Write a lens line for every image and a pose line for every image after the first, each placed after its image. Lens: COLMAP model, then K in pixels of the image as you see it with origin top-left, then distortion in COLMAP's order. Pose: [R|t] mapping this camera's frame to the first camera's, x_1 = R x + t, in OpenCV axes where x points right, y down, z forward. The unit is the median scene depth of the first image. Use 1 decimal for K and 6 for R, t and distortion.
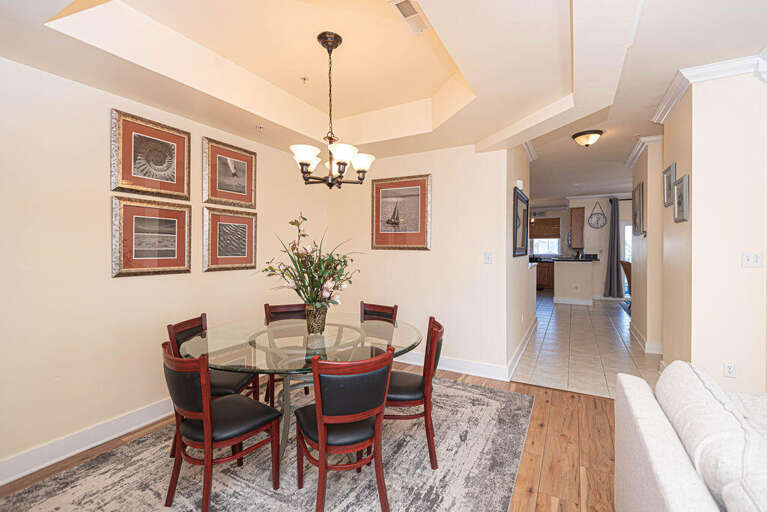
lens RADIAL K [[342.3, 0, 383.5], [0, 342.3, 256.0], [0, 0, 1]] dist [0.002333, 0.000397]
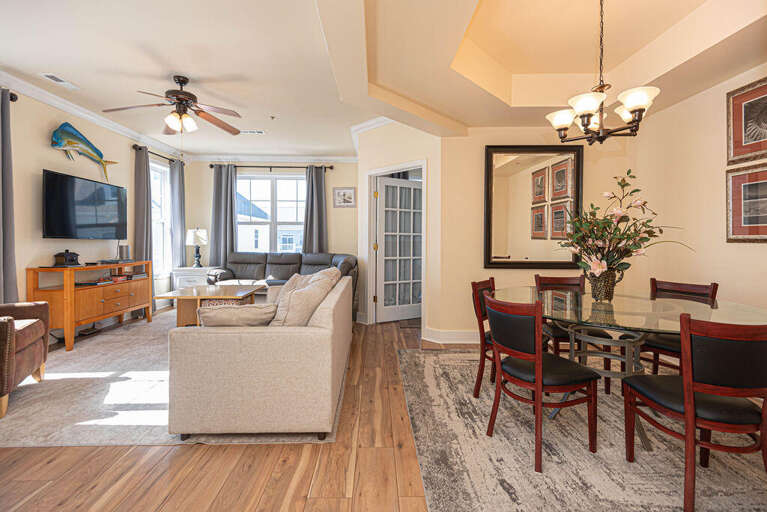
lens RADIAL K [[348.4, 0, 393.4], [0, 348.4, 246.4], [0, 0, 1]] dist [0.000927, 0.000009]
pose [[-0.847858, 0.008804, -0.530150, 0.794063], [-0.013759, 0.999160, 0.038598, 0.047996], [0.530045, 0.040020, -0.847025, 1.480679]]
